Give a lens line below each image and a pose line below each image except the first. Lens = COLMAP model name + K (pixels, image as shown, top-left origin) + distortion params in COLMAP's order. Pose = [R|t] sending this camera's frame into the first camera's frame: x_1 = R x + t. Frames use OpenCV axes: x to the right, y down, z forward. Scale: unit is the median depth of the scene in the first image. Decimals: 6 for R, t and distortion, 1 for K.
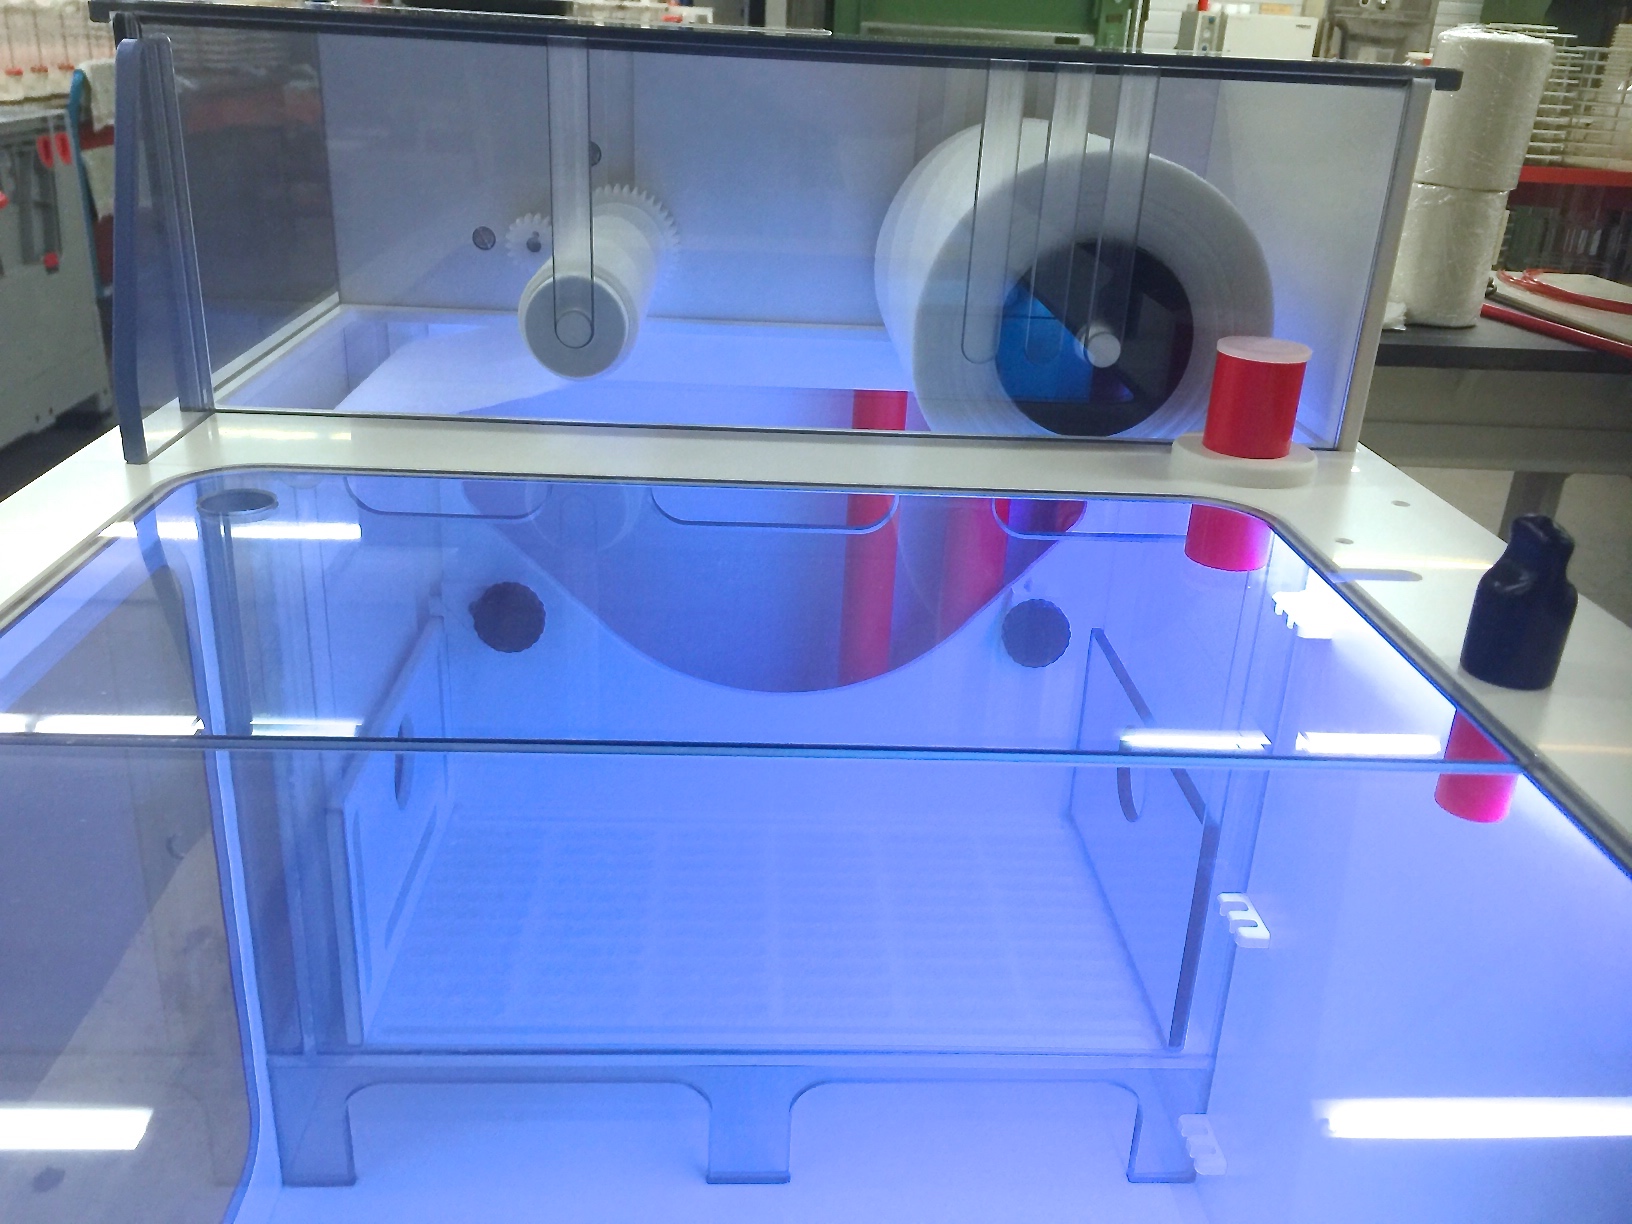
lens RADIAL K [[1410.8, 0, 828.3], [0, 1410.8, 607.2], [0, 0, 1]] dist [0.049761, -0.067638]
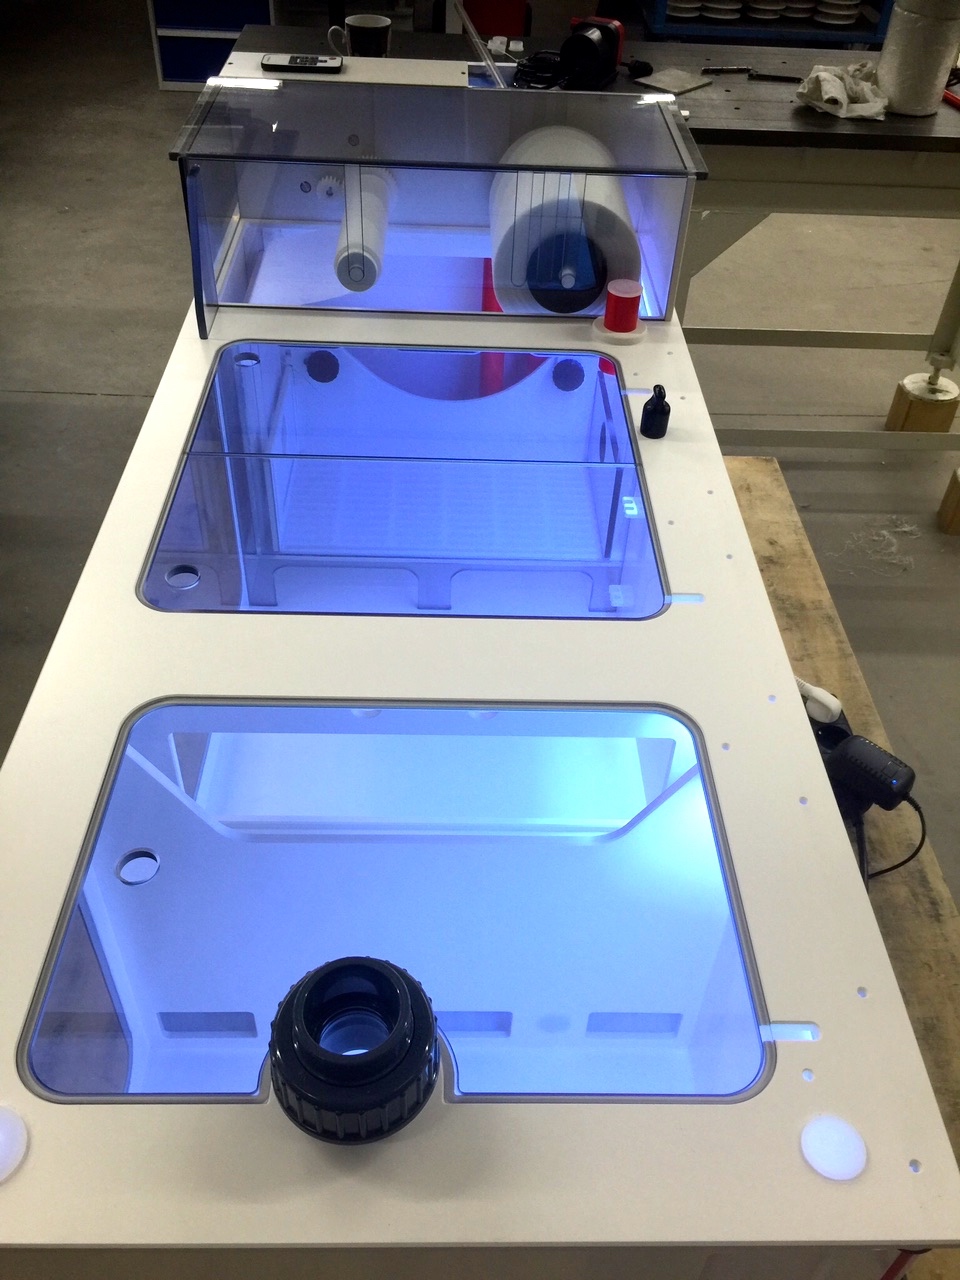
lens RADIAL K [[1106.5, 0, 488.8], [0, 1106.5, 646.0], [0, 0, 1]] dist [0.049761, -0.067638]
pose [[0.999407, 0.015283, -0.030871, 0.105126], [-0.004047, 0.942083, 0.335355, -0.193747], [0.034208, -0.335031, 0.941586, -0.890100]]
